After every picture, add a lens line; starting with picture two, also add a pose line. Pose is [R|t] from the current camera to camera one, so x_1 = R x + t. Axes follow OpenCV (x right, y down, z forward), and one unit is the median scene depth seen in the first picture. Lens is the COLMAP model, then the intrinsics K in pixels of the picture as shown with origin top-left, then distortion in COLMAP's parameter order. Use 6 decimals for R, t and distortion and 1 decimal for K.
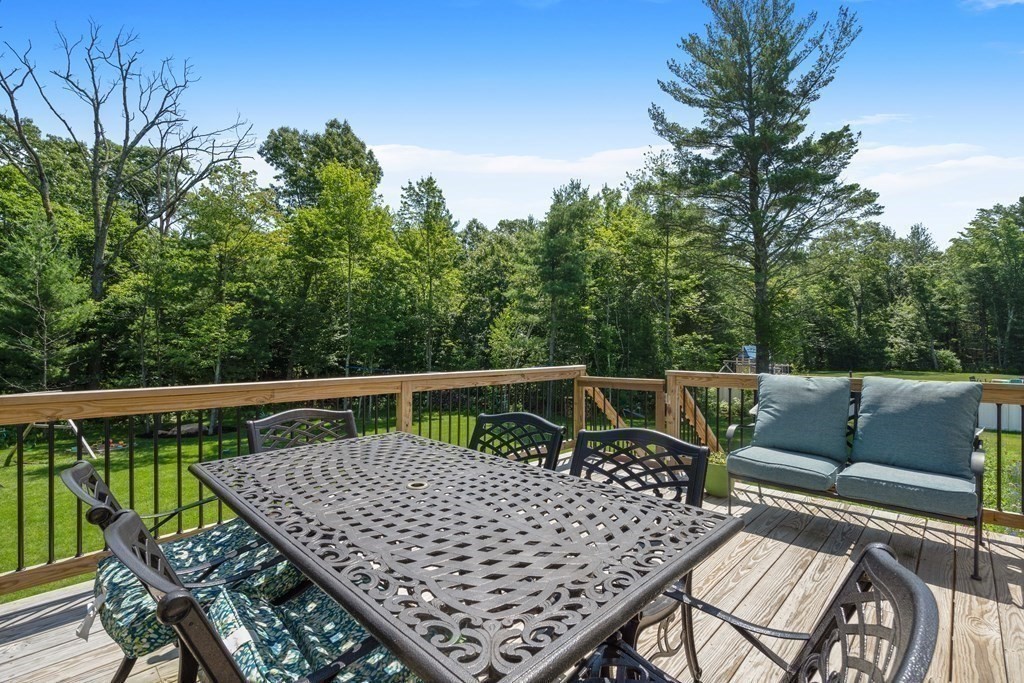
lens RADIAL K [[467.6, 0, 510.0], [0, 467.6, 339.0], [0, 0, 1]] dist [-0.002987, 0.000269]
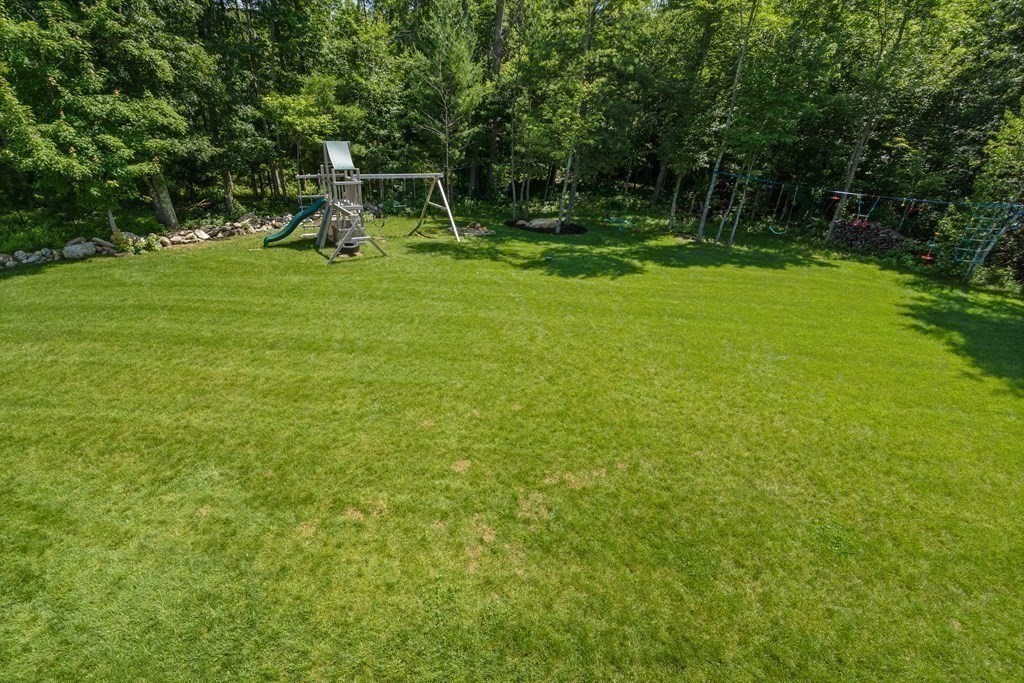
lens RADIAL K [[467.6, 0, 513.1], [0, 467.6, 343.8], [0, 0, 1]] dist [-0.002987, 0.000269]
pose [[0.684653, 0.332367, -0.648677, 0.004543], [-0.024111, 0.899818, 0.435598, -0.010391], [0.728470, -0.282593, 0.624077, 0.218633]]
